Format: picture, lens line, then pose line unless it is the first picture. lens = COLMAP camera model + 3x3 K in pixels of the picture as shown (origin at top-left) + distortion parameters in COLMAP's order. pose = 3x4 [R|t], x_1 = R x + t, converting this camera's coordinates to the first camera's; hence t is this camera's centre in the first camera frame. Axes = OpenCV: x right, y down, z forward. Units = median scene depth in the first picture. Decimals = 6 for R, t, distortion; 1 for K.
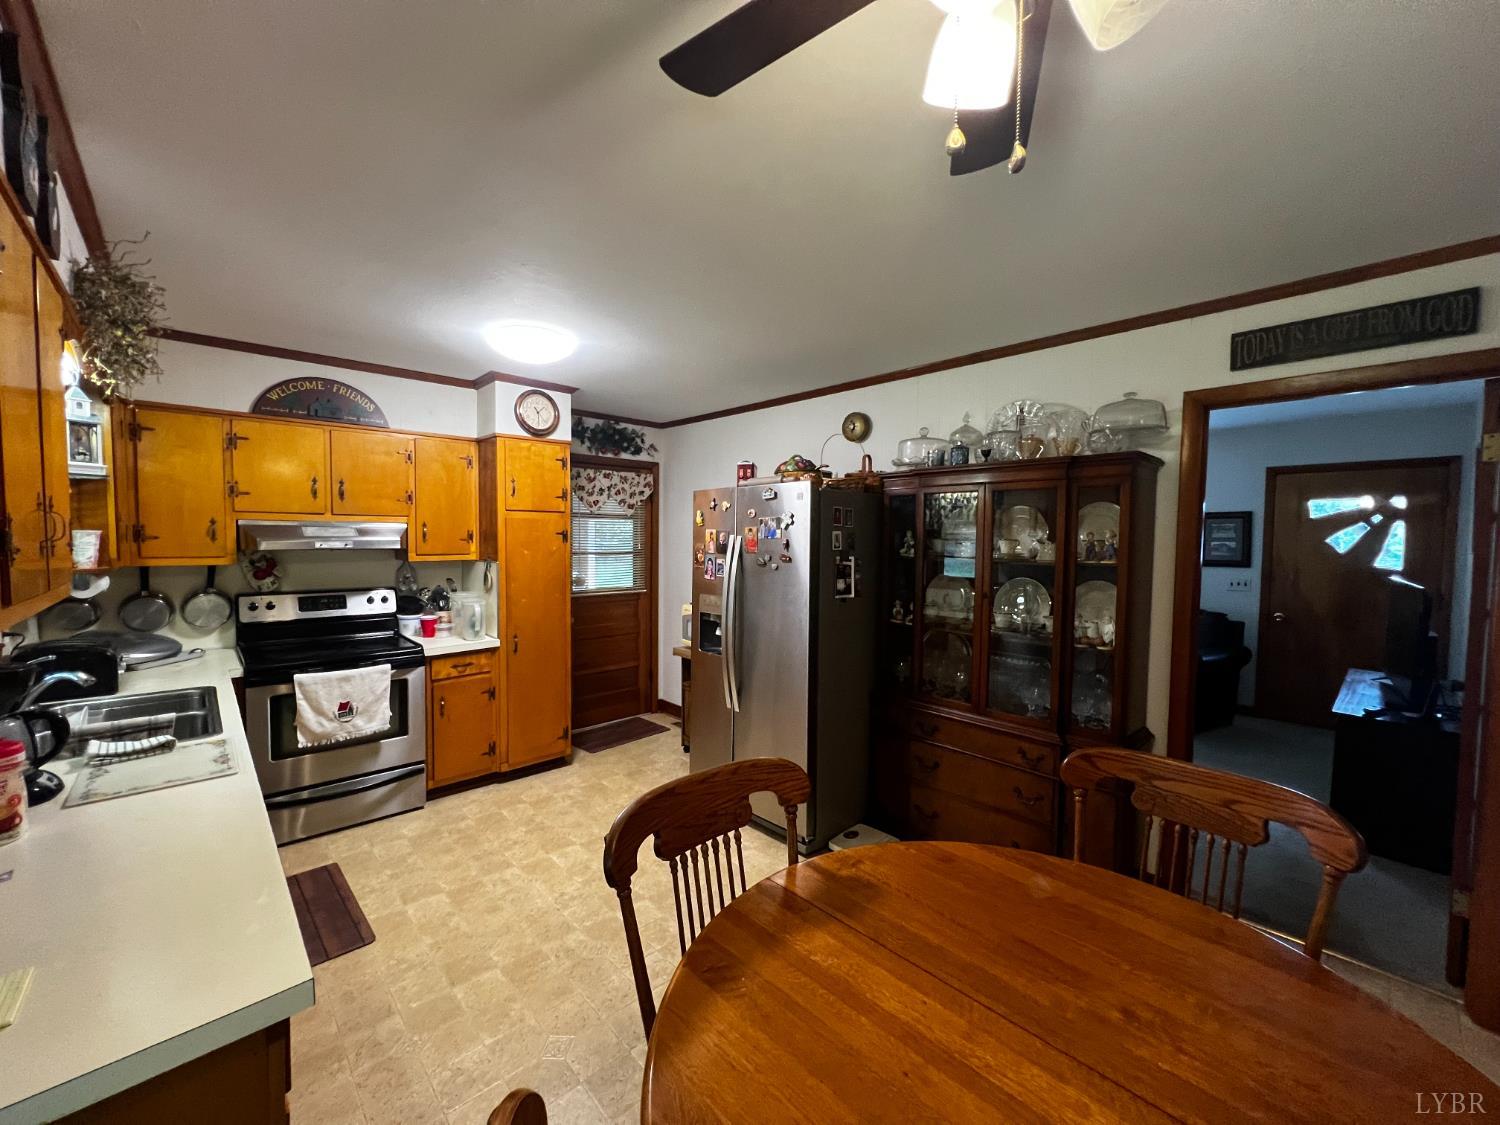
lens RADIAL K [[600.0, 0, 742.9], [0, 600.0, 562.2], [0, 0, 1]] dist [-0.002140, 0.000717]
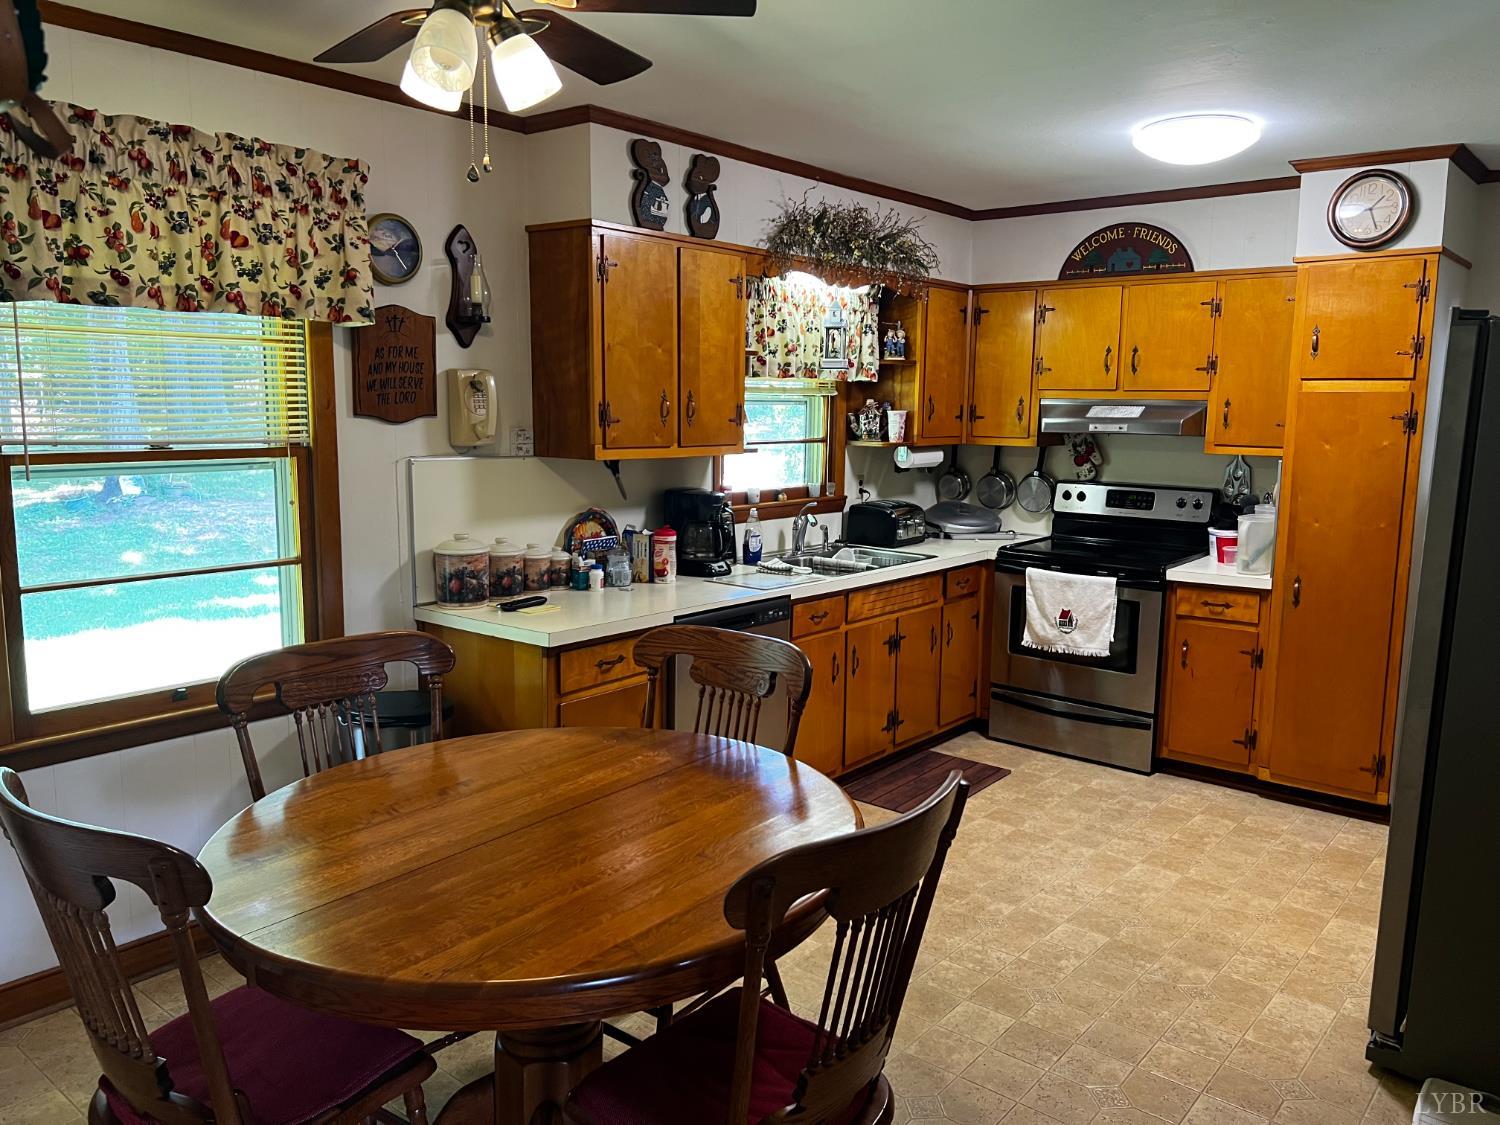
lens RADIAL K [[1127.9, 0, 743.8], [0, 1127.9, 560.6], [0, 0, 1]] dist [-0.001879, -0.013725]
pose [[0.125143, 0.133639, -0.983097, 0.809965], [-0.054121, 0.990331, 0.127733, -0.018826], [0.990661, 0.037222, 0.131166, 0.300060]]
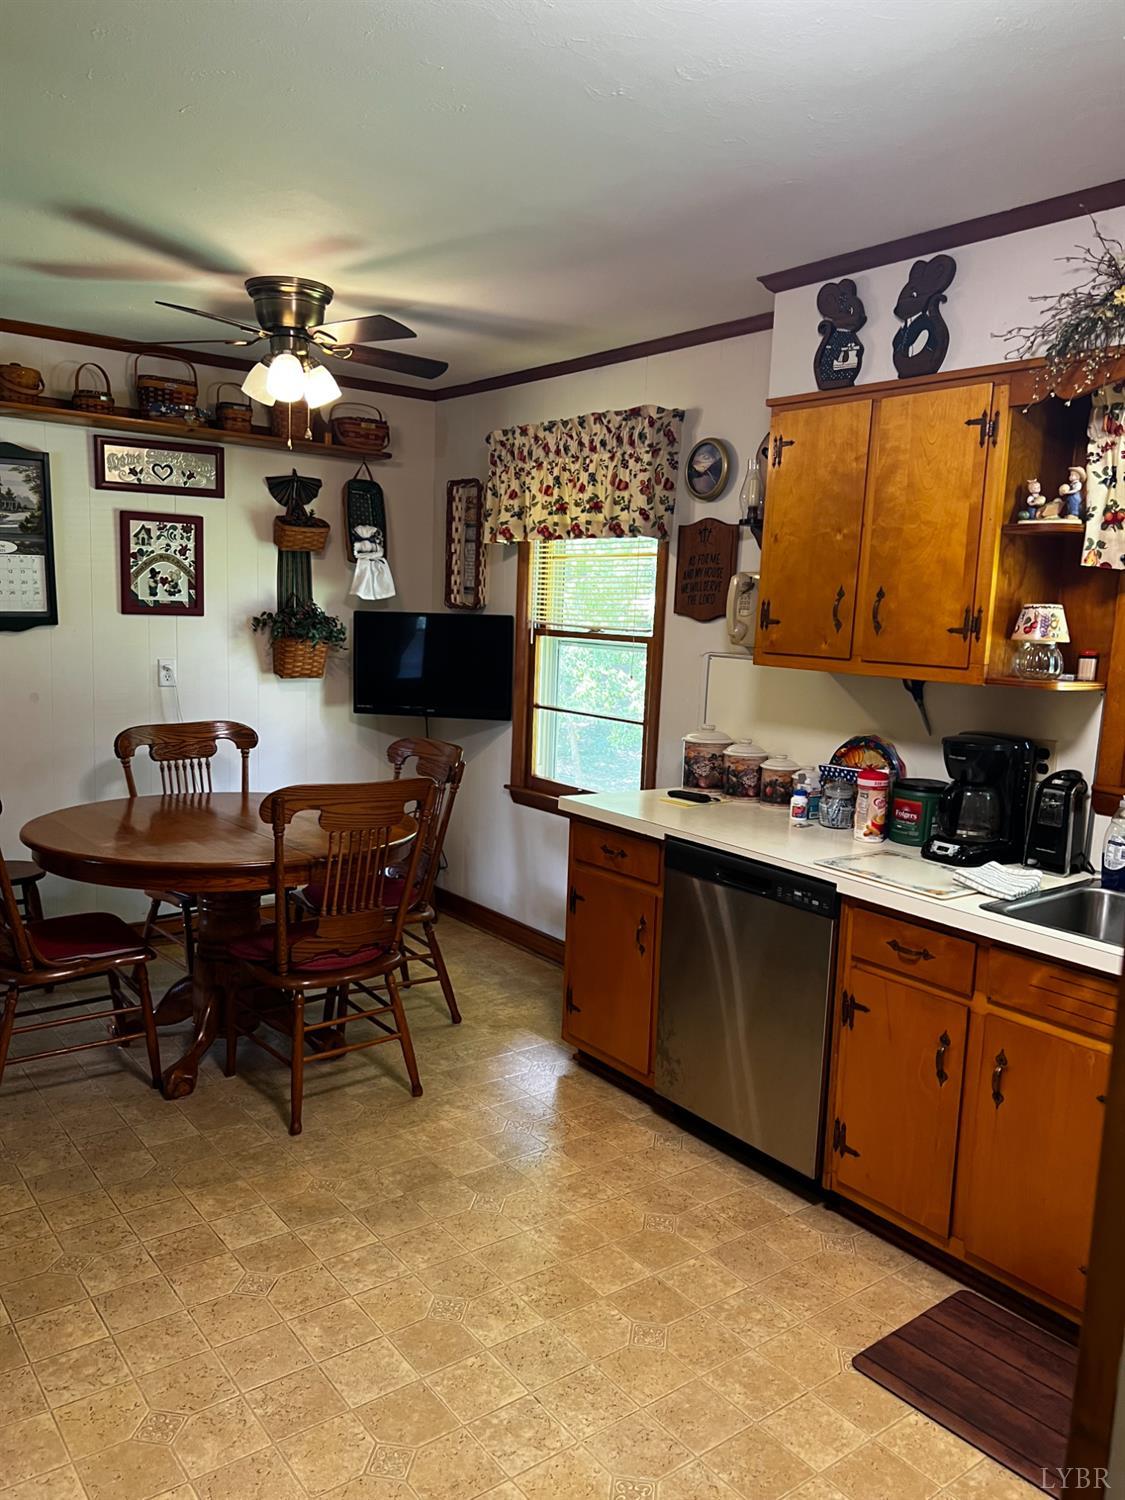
lens RADIAL K [[1127.9, 0, 560.4], [0, 1127.9, 757.4], [0, 0, 1]] dist [-0.001879, -0.013725]
pose [[-0.993812, -0.063469, 0.091151, -0.286636], [-0.046807, 0.983540, 0.174522, -0.055146], [-0.100727, 0.169176, -0.980425, 1.359078]]
